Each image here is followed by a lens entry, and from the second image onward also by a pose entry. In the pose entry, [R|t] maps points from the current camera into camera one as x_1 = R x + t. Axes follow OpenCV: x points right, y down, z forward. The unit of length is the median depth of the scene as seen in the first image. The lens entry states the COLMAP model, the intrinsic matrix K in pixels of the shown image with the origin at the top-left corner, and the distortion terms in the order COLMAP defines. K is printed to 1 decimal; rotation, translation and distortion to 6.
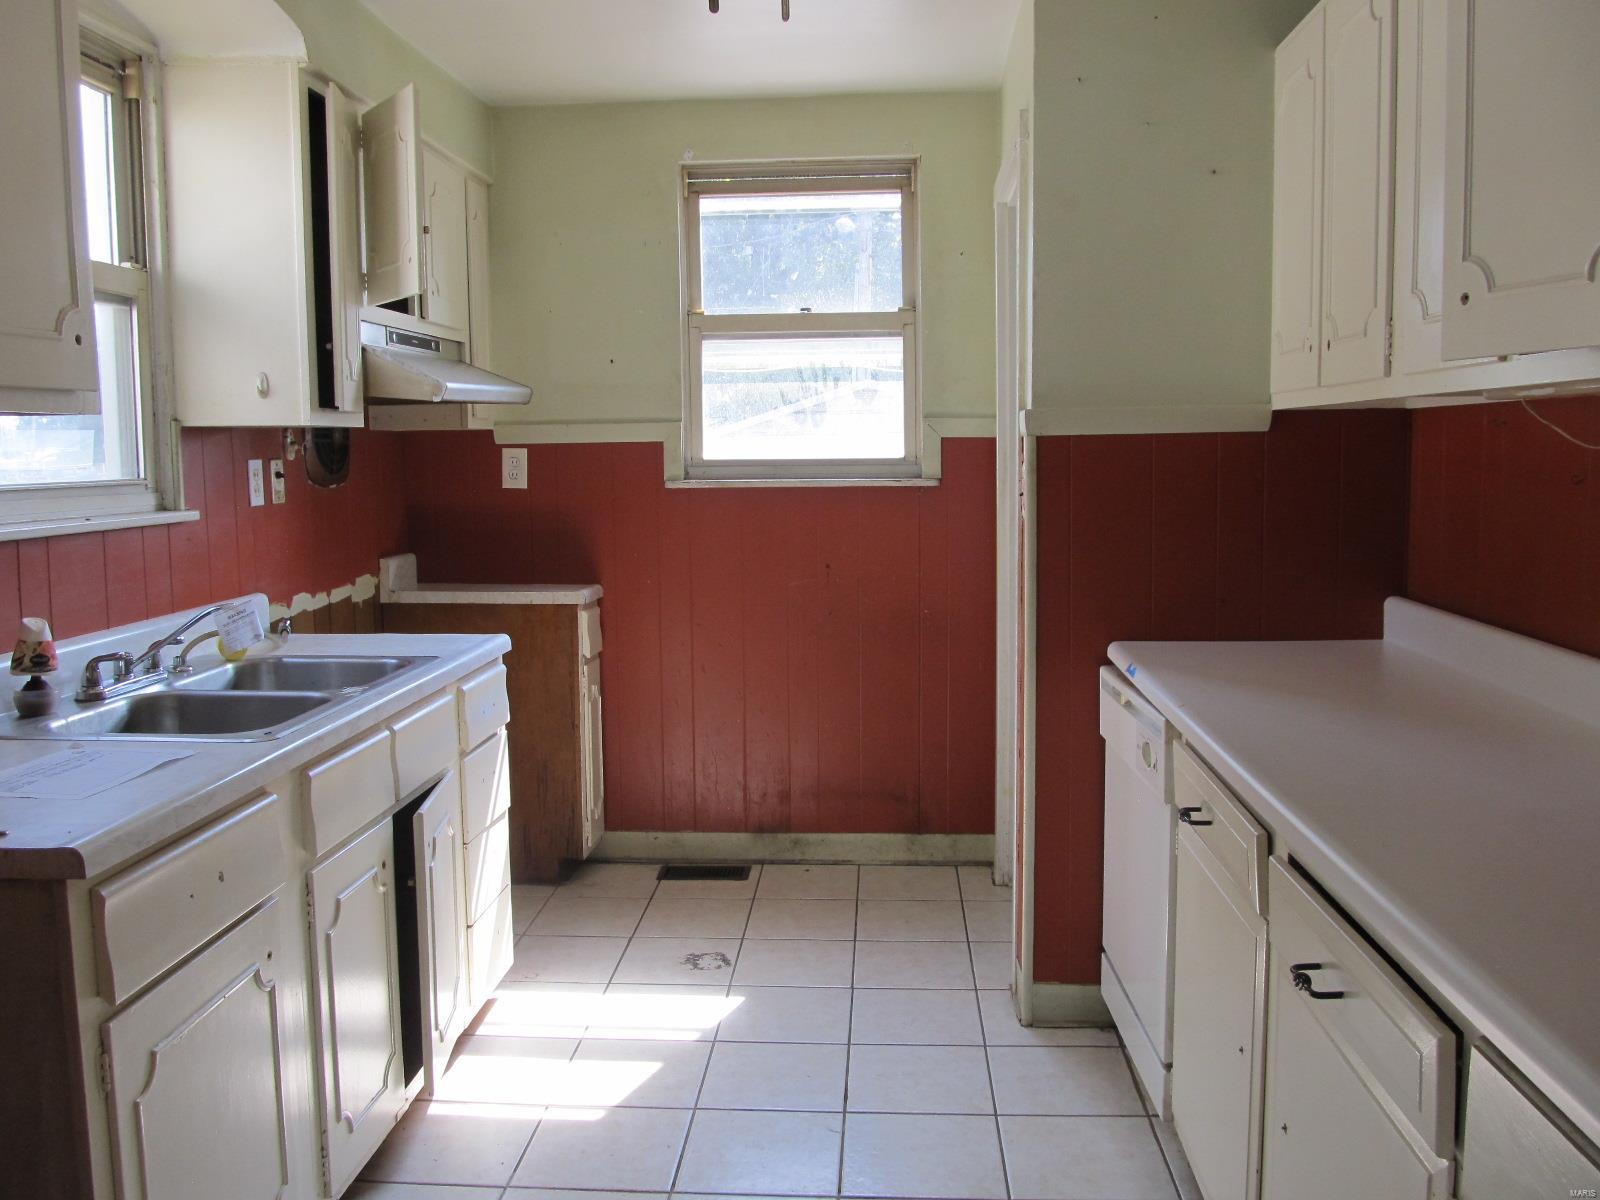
lens RADIAL K [[1341.6, 0, 797.3], [0, 1341.6, 591.3], [0, 0, 1]] dist [-0.041053, -0.023743]
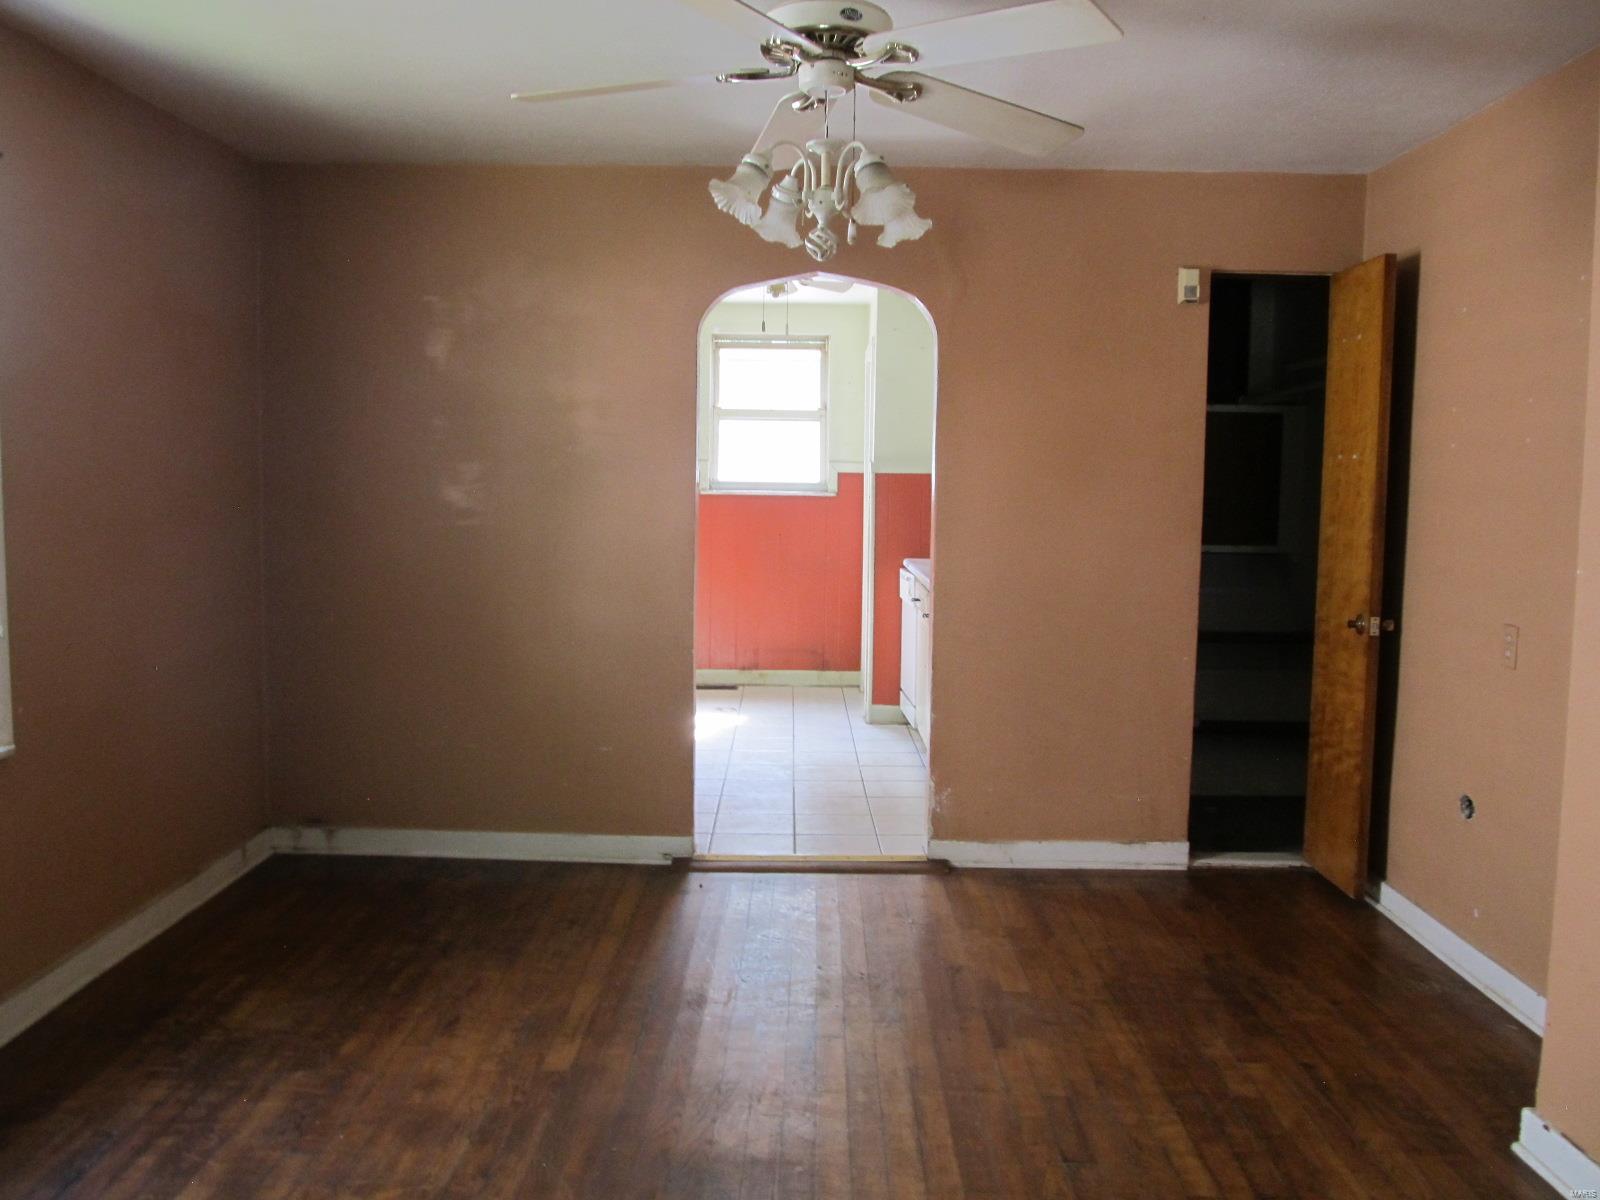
lens RADIAL K [[1341.6, 0, 800.6], [0, 1341.6, 603.1], [0, 0, 1]] dist [-0.041053, -0.023743]
pose [[0.997075, 0.019875, 0.073802, -0.093770], [-0.018853, 0.999717, -0.014519, 0.112326], [-0.074070, 0.013085, 0.997167, -1.002825]]
